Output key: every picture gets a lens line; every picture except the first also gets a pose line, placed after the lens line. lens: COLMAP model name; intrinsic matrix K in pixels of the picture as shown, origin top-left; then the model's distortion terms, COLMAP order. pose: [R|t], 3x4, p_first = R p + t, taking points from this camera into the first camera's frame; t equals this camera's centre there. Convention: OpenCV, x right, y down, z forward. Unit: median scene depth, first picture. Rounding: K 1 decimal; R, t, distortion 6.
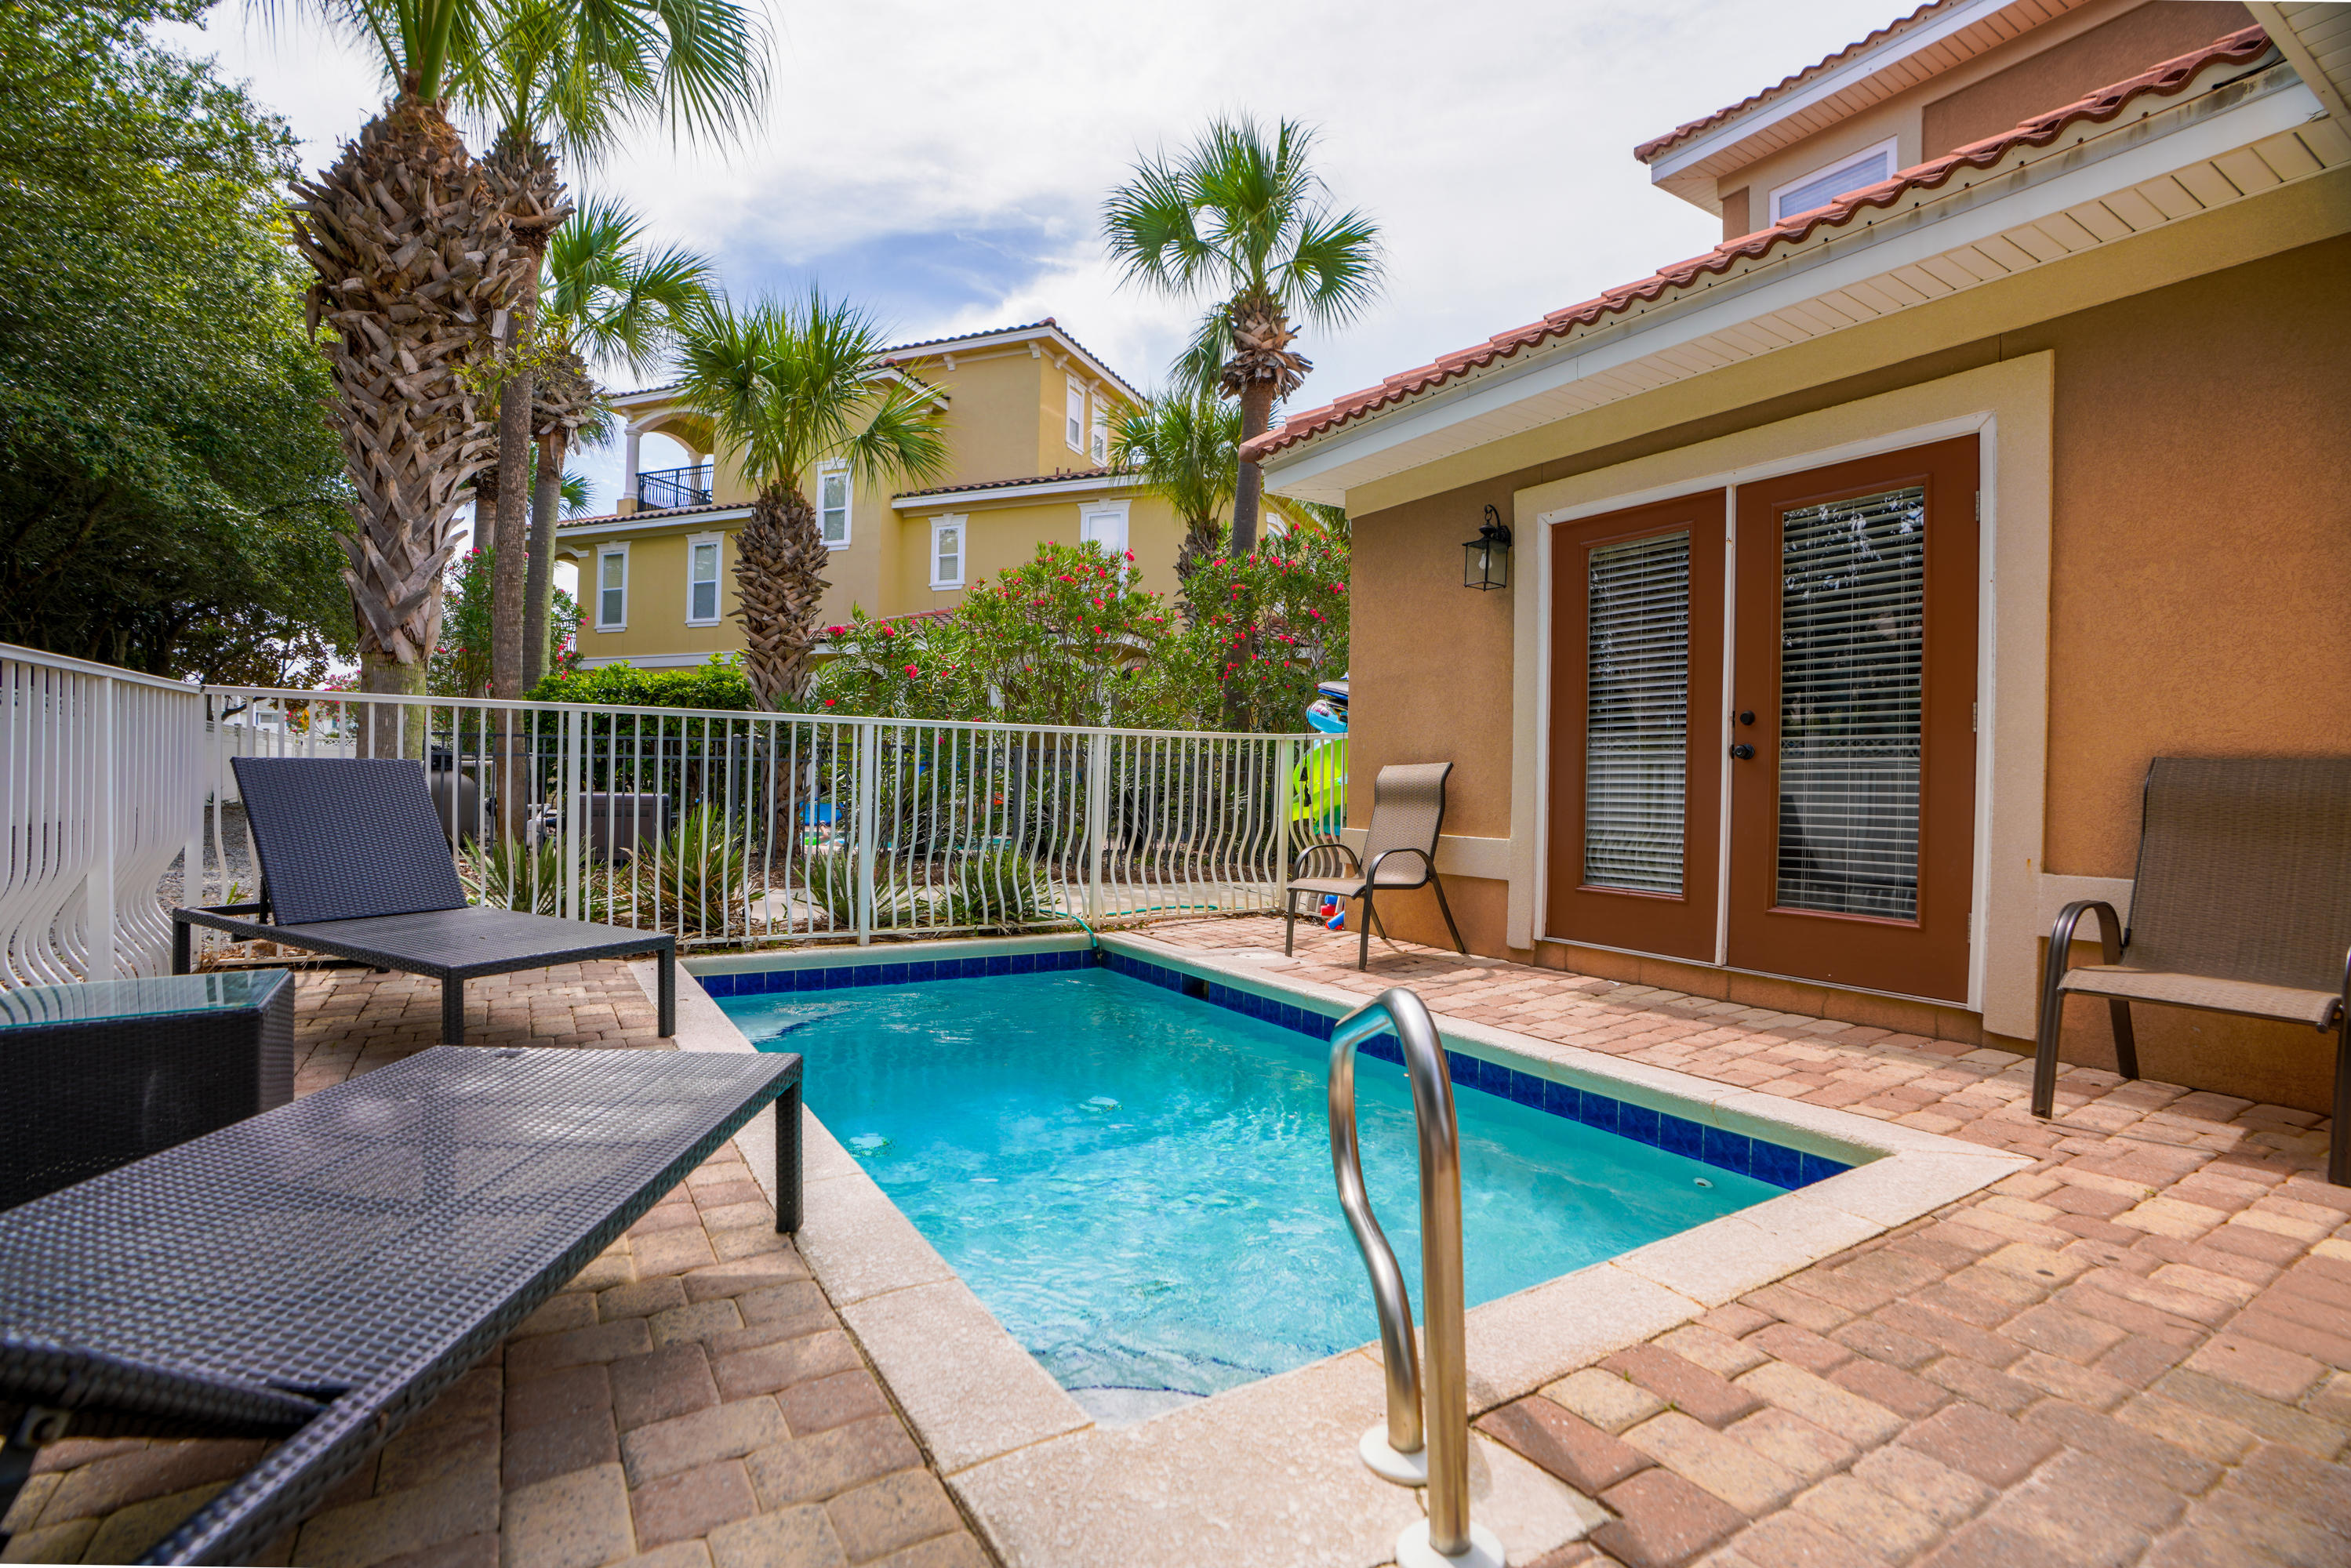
lens RADIAL K [[1098.7, 0, 1169.5], [0, 1098.7, 779.6], [0, 0, 1]] dist [-0.064503, 0.025734]
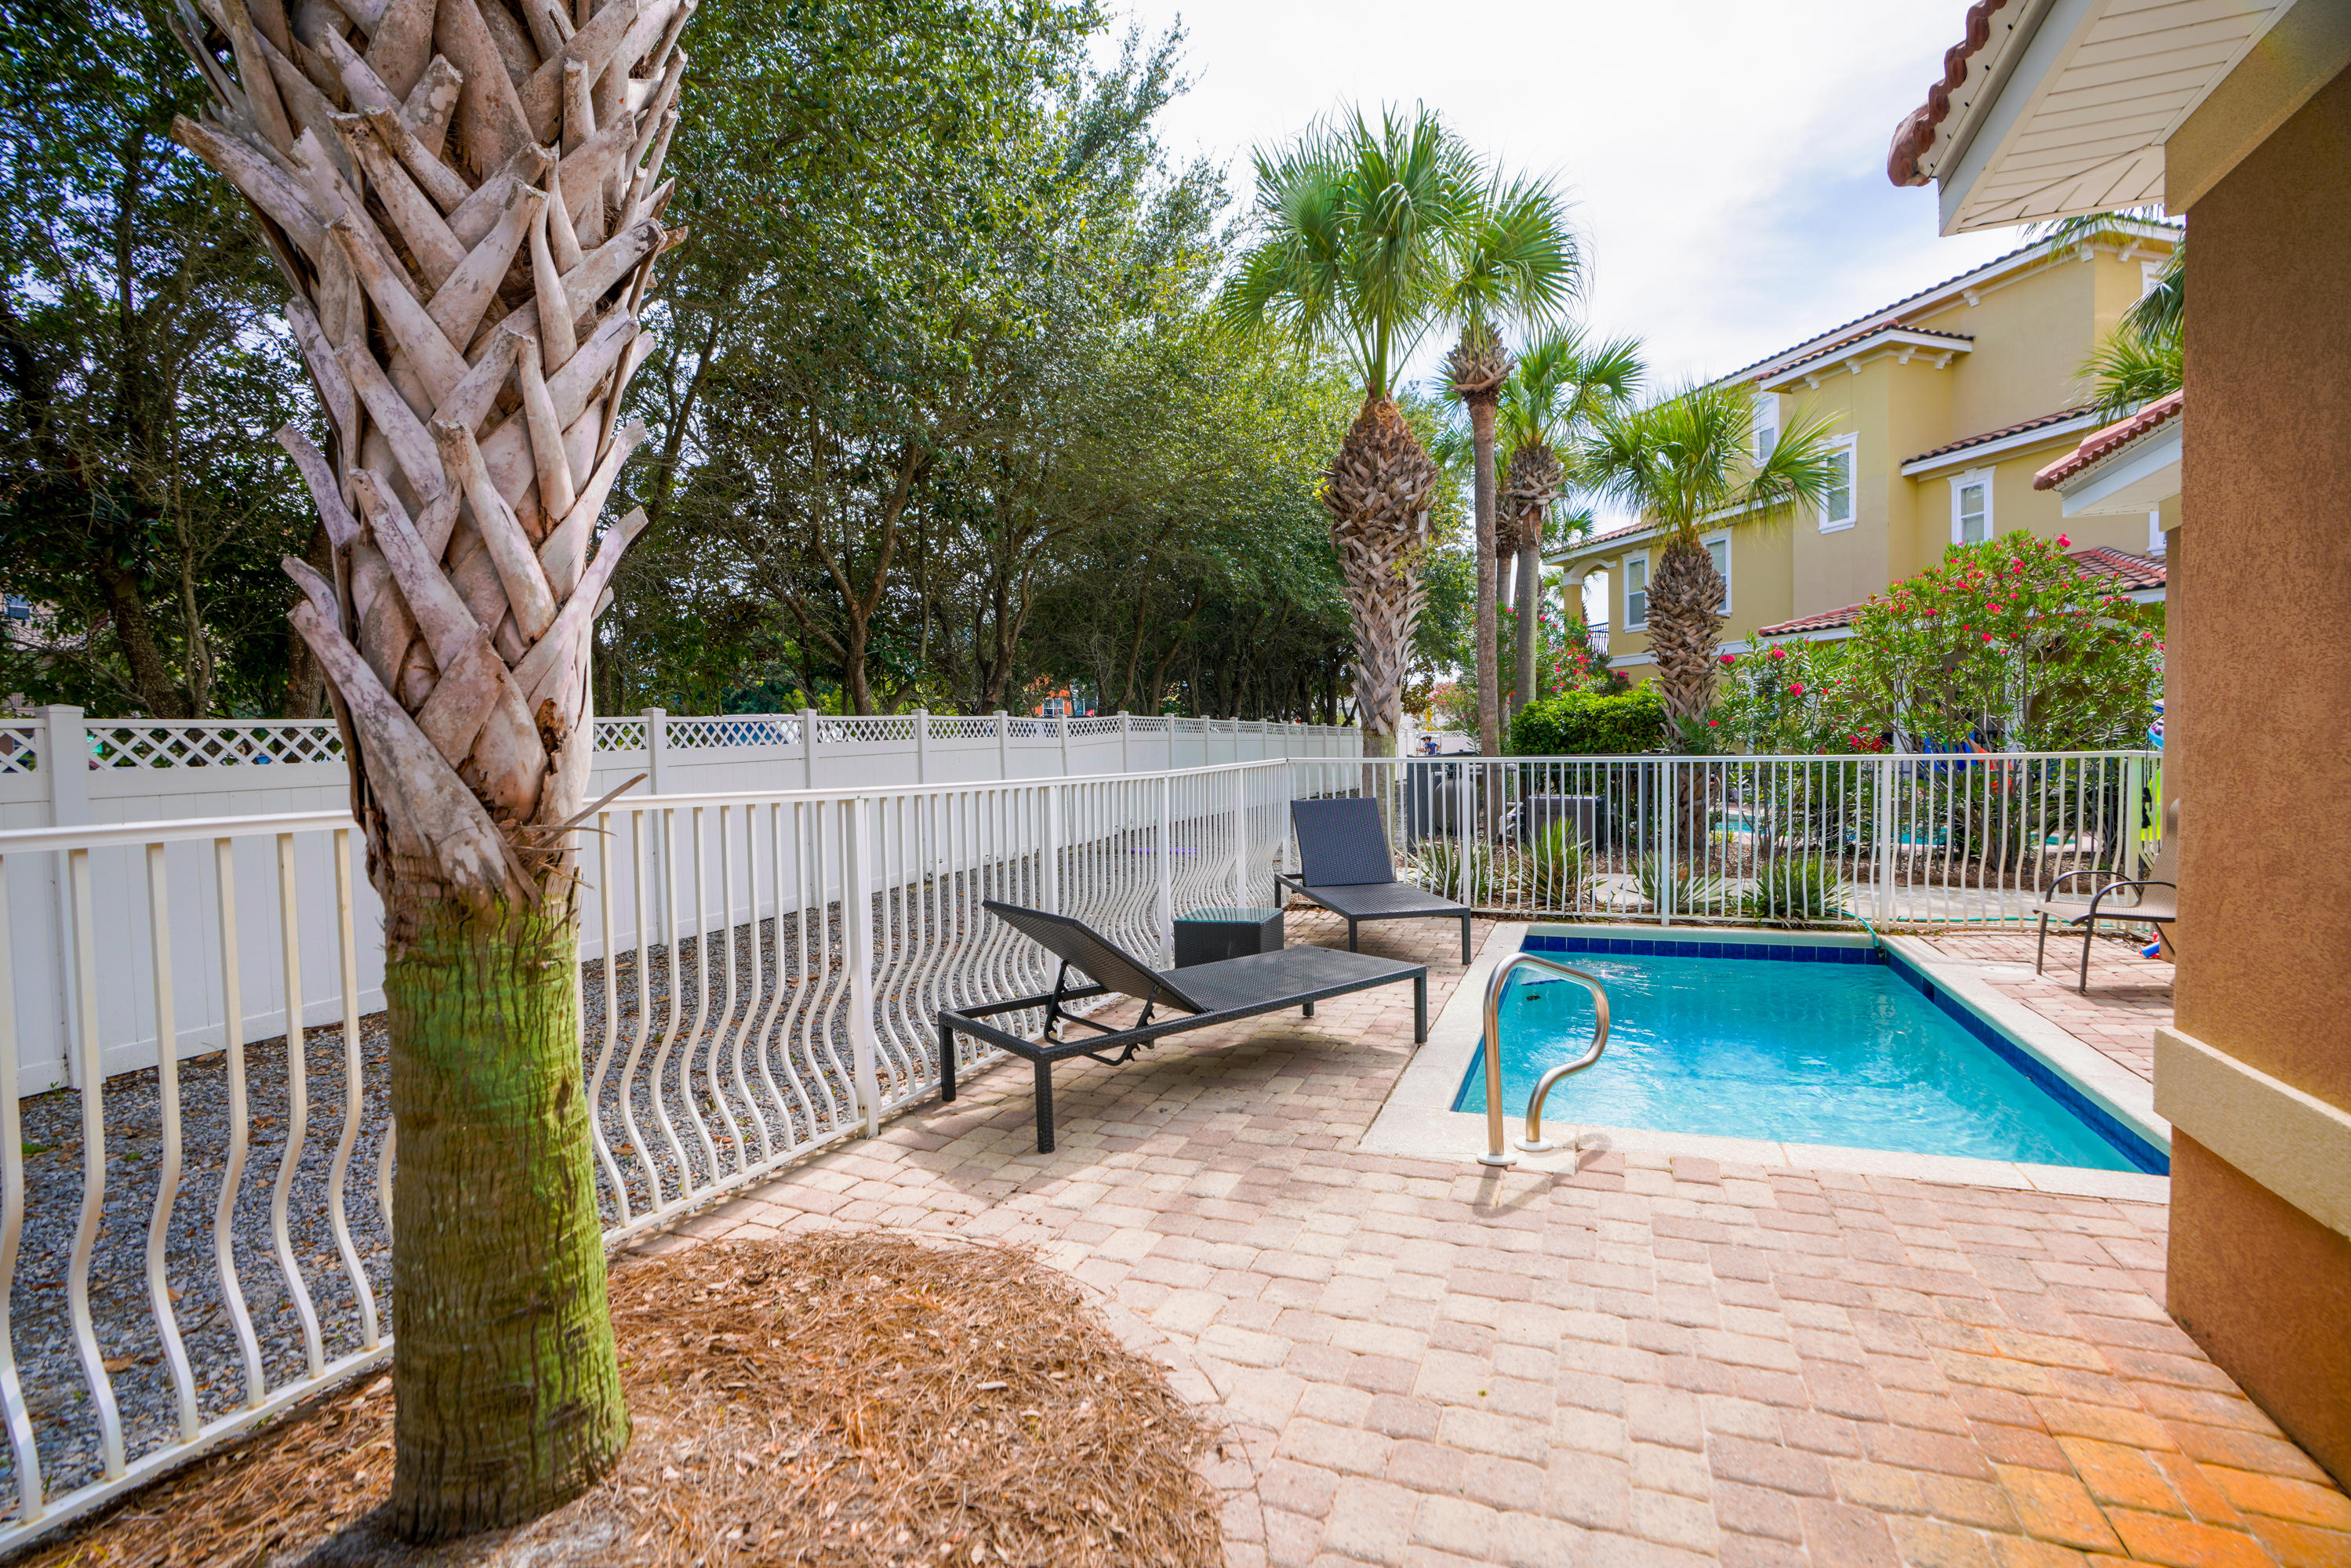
lens RADIAL K [[1098.7, 0, 1199.7], [0, 1098.7, 787.4], [0, 0, 1]] dist [-0.064503, 0.025734]
pose [[0.620000, 0.001849, -0.784599, 0.427333], [0.025582, 0.999418, 0.022570, -0.066122], [0.784184, -0.034065, 0.619592, -0.280264]]
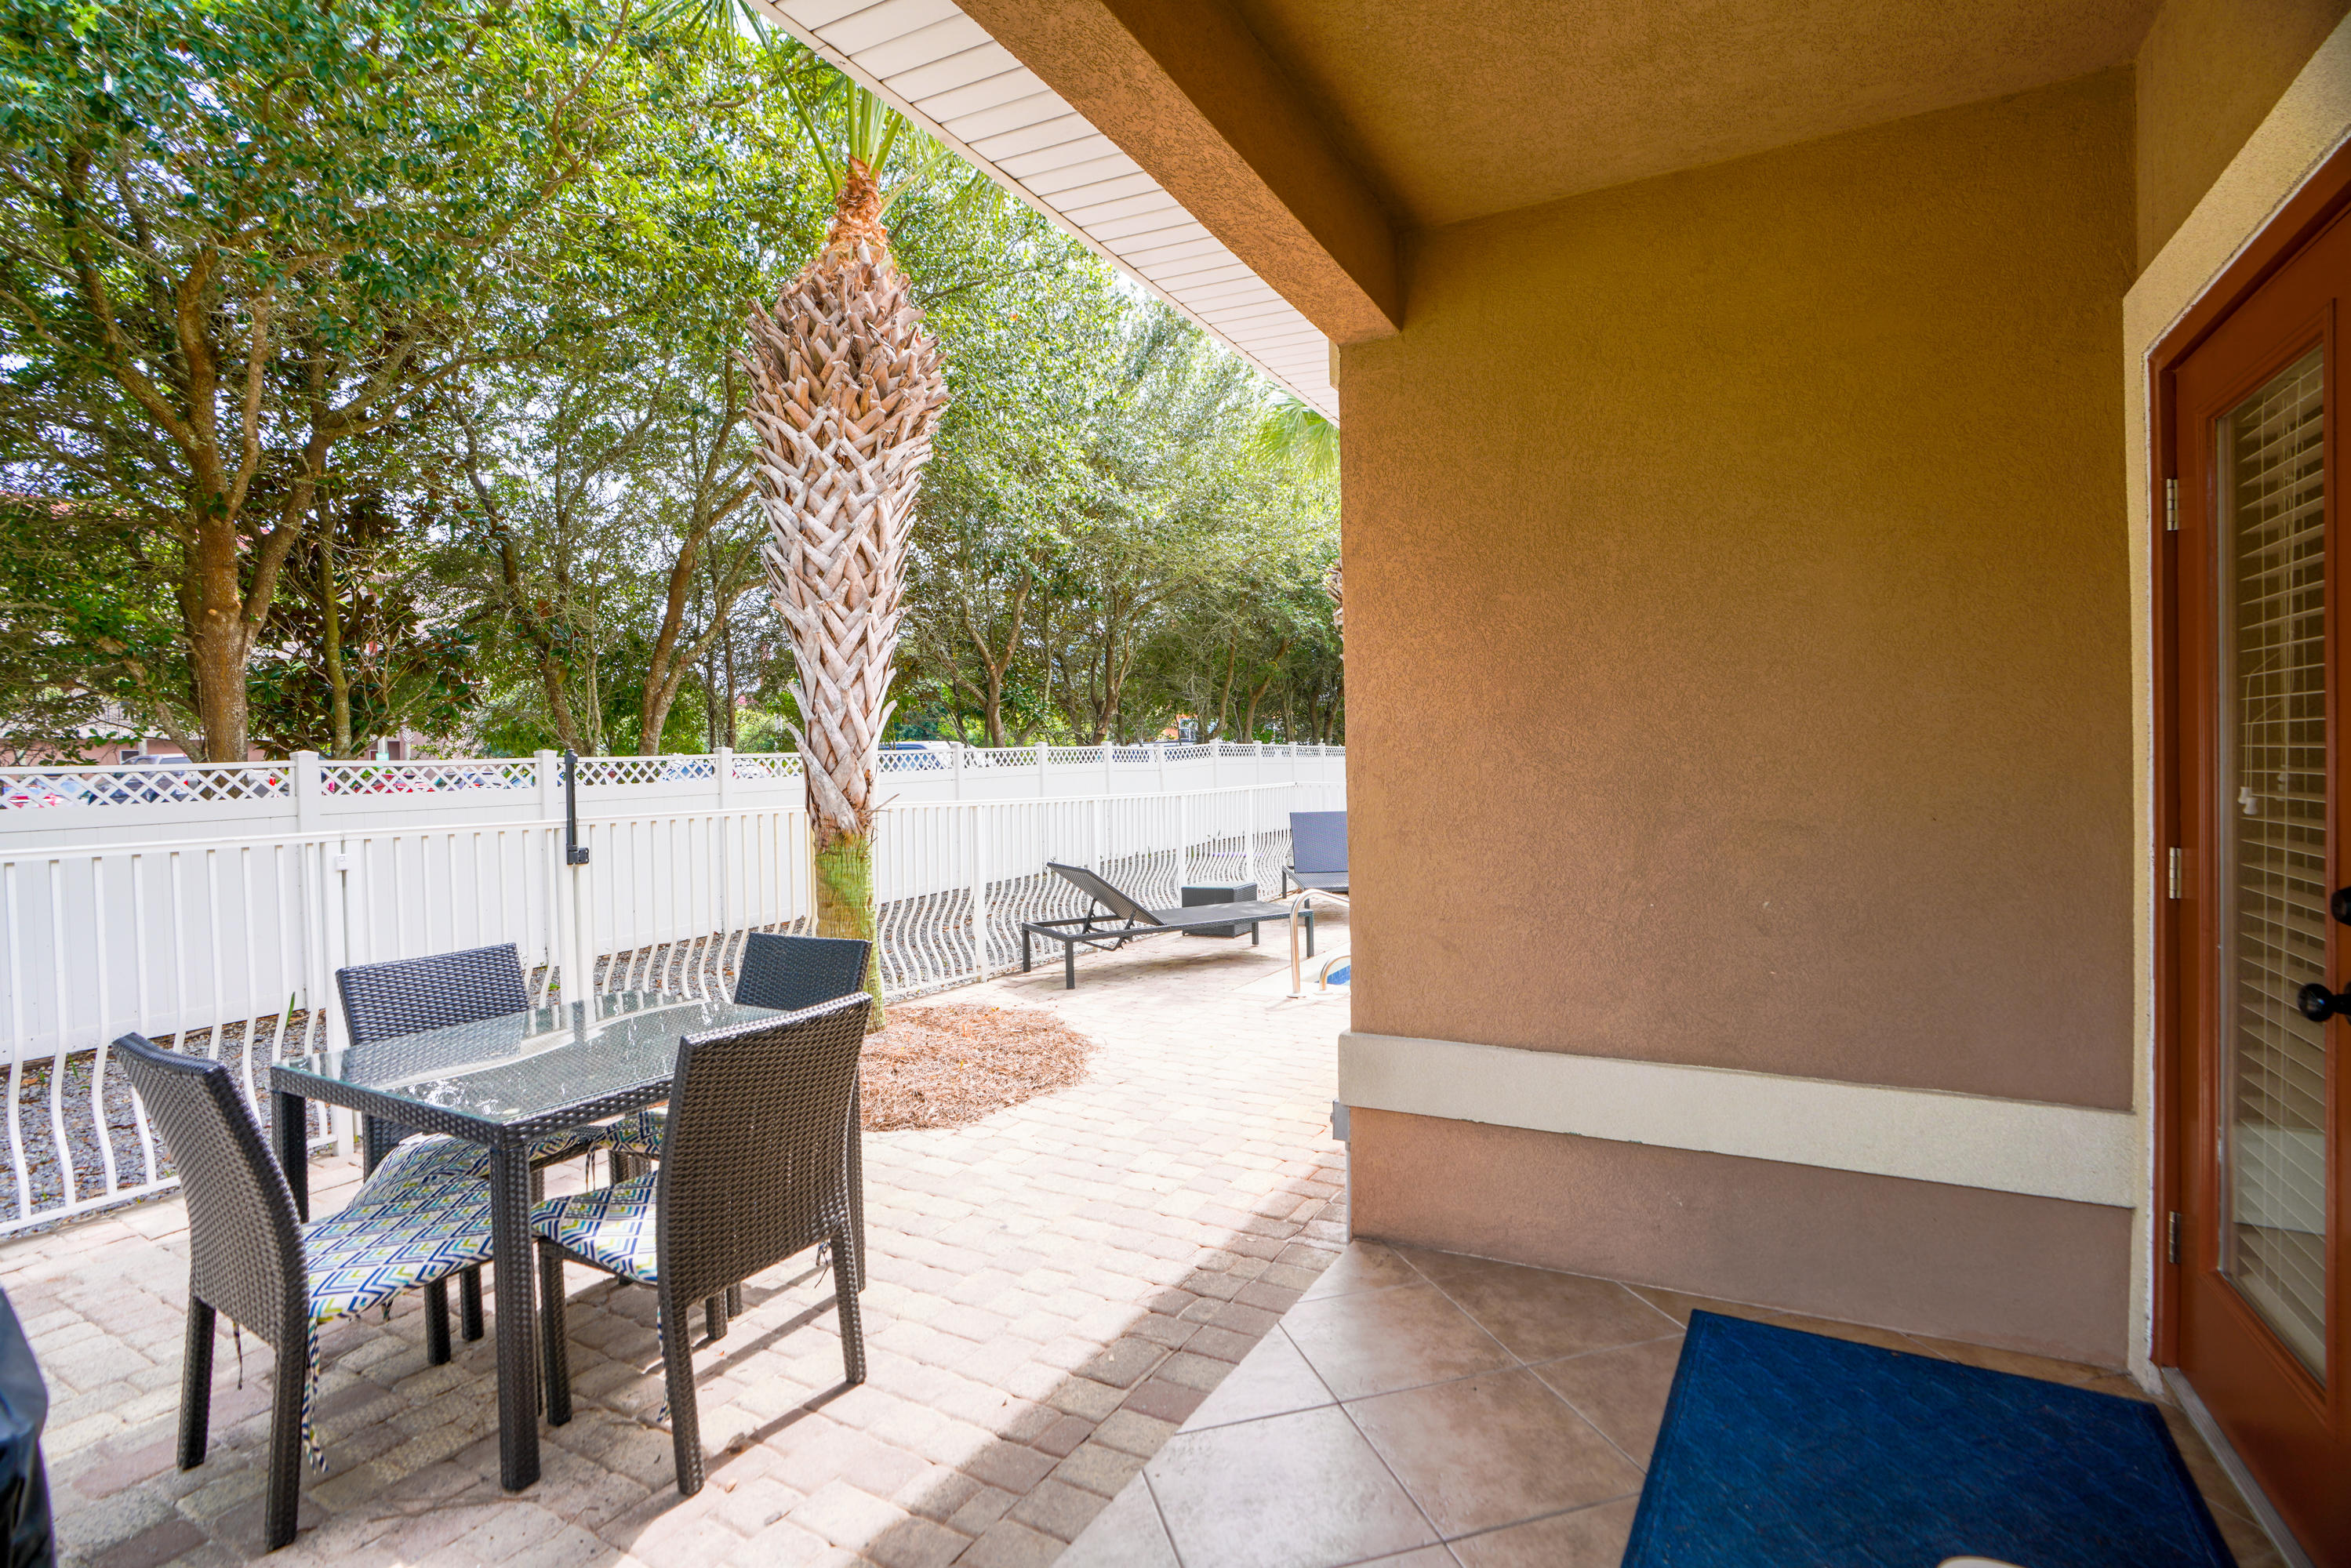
lens RADIAL K [[1098.7, 0, 1199.7], [0, 1098.7, 777.4], [0, 0, 1]] dist [-0.064503, 0.025734]
pose [[0.513149, -0.016849, -0.858134, 1.008232], [0.023339, 0.999712, -0.005673, -0.069539], [0.857982, -0.017117, 0.513394, -0.467231]]
